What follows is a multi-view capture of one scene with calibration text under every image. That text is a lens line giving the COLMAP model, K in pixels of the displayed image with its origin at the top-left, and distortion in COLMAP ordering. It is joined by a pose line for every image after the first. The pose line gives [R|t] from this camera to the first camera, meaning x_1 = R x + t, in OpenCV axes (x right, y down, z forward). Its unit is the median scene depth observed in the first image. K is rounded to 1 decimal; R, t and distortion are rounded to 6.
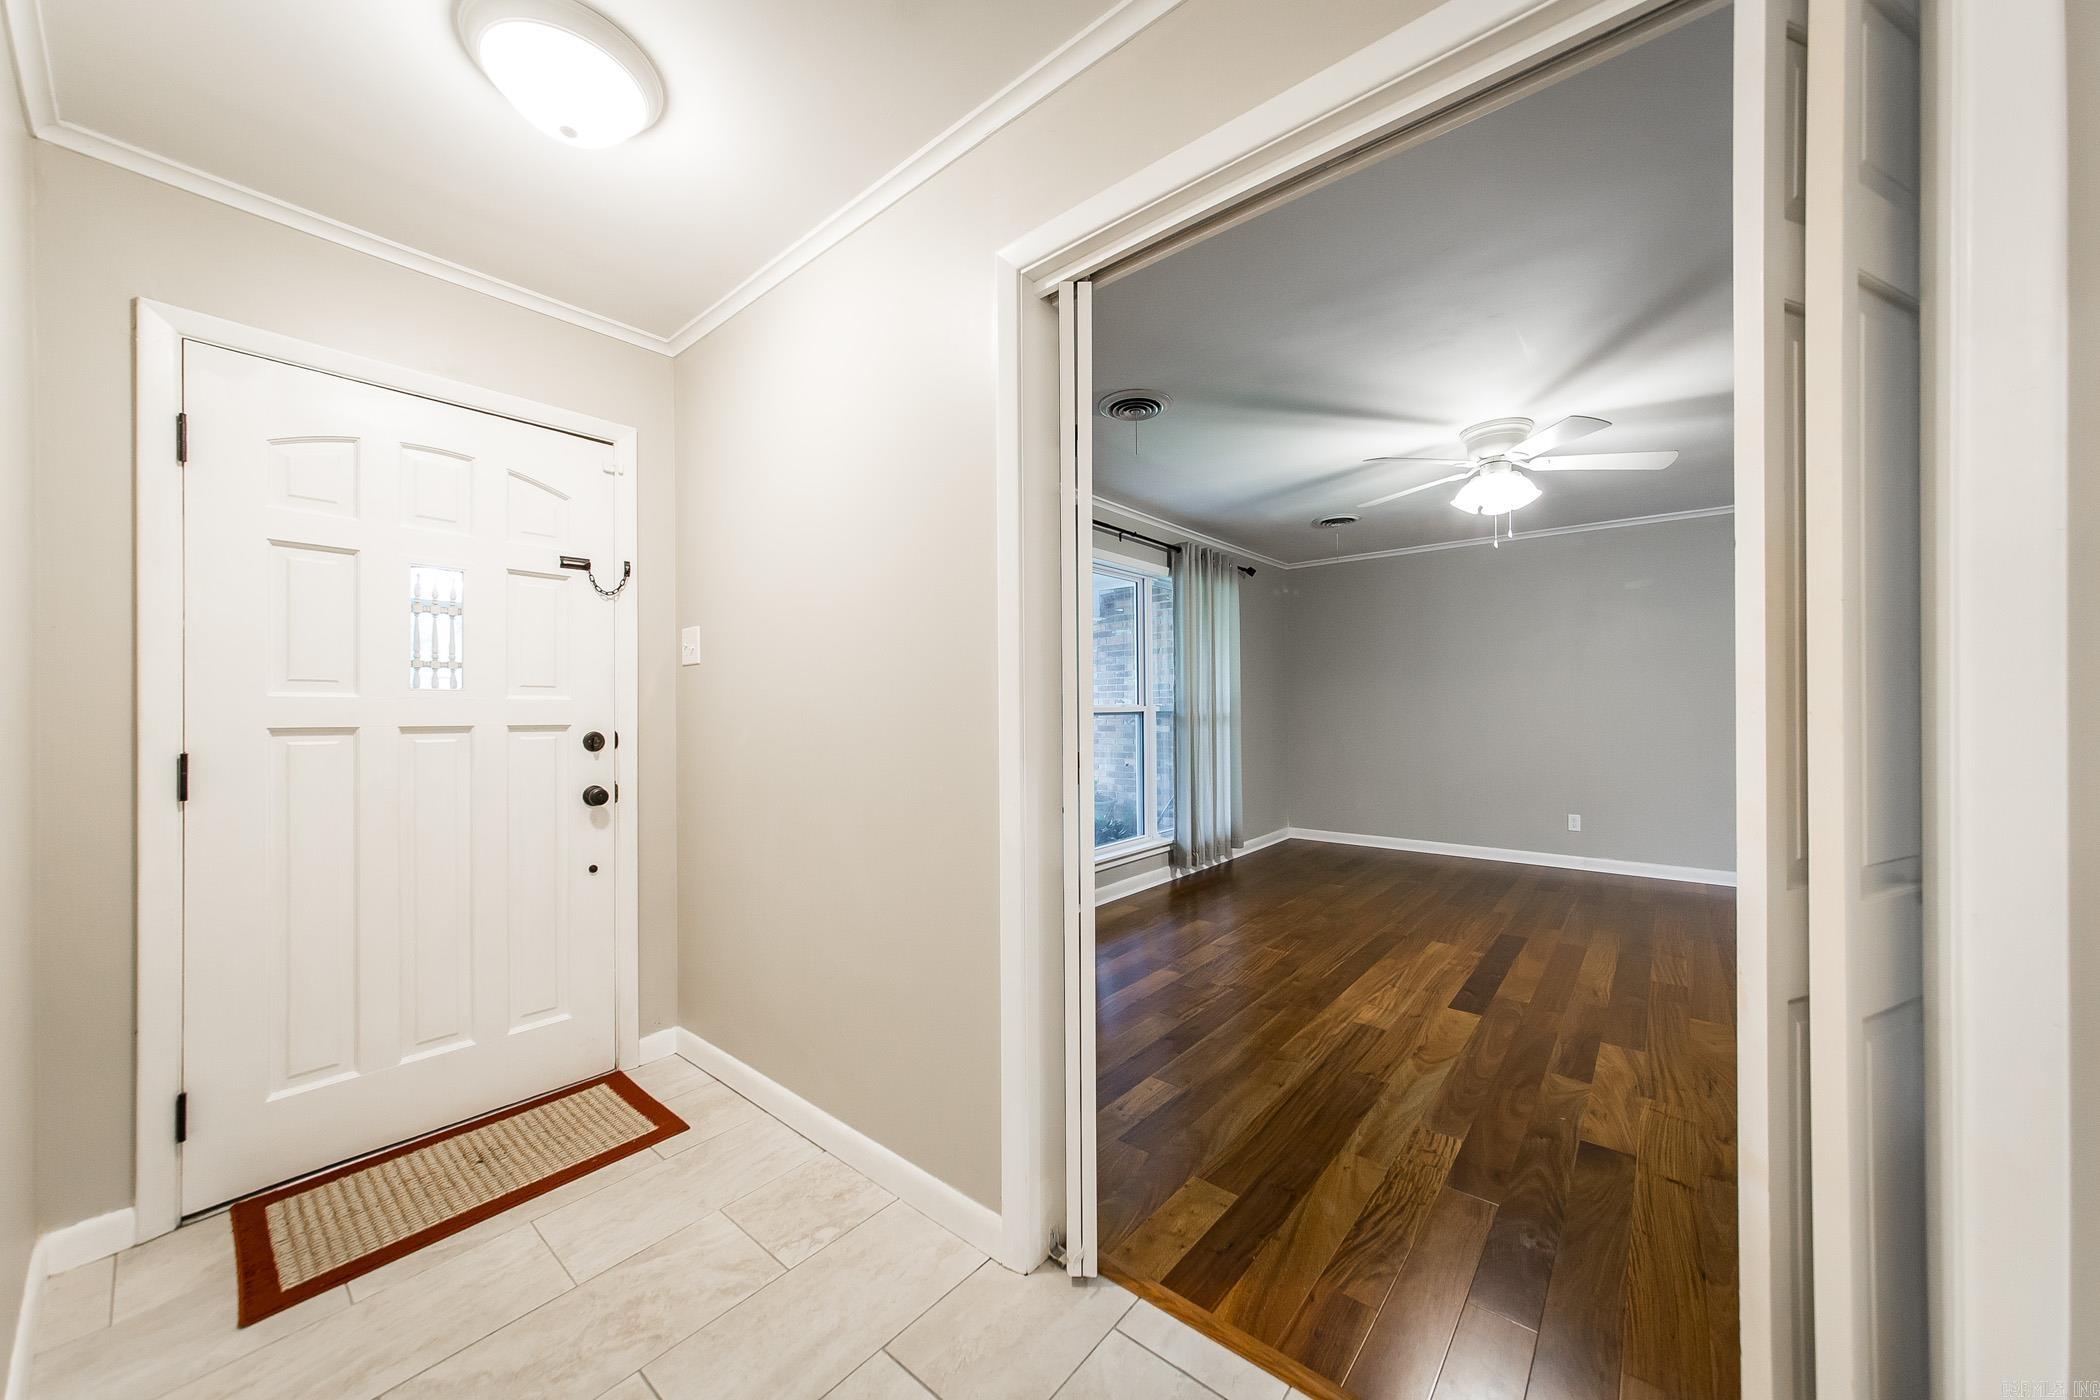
lens RADIAL K [[738.2, 0, 1035.2], [0, 738.2, 705.0], [0, 0, 1]] dist [-0.000261, 0.001100]
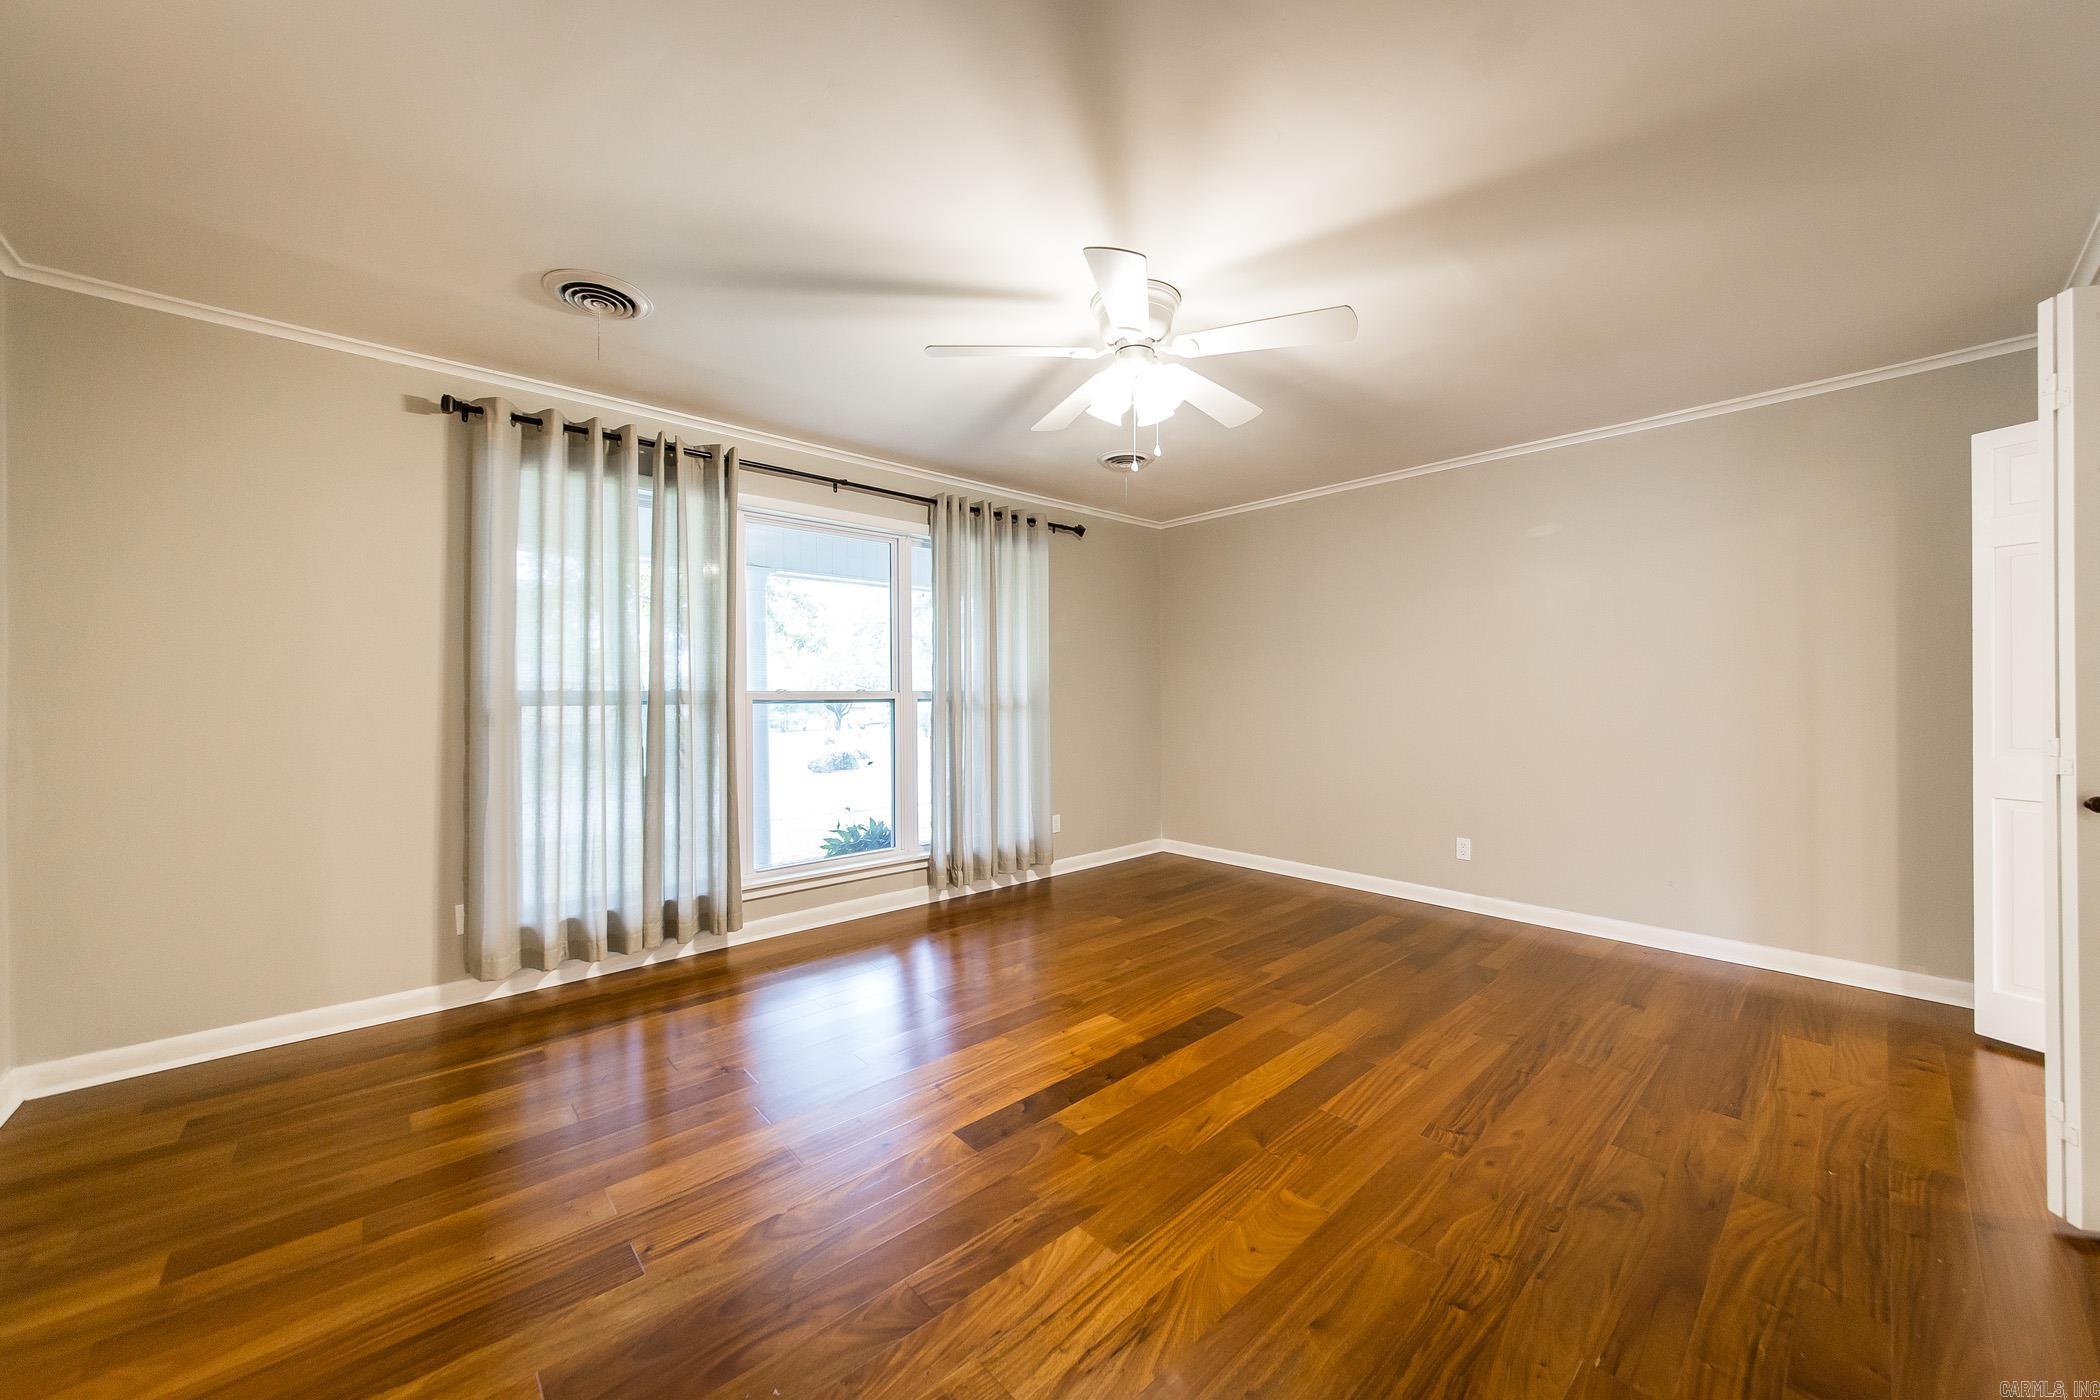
lens RADIAL K [[738.2, 0, 1059.6], [0, 738.2, 694.2], [0, 0, 1]] dist [-0.000261, 0.001100]
pose [[0.989555, 0.005118, -0.144066, 0.449211], [-0.004693, 0.999984, 0.003292, 0.000526], [0.144080, -0.002581, 0.989563, 0.201115]]
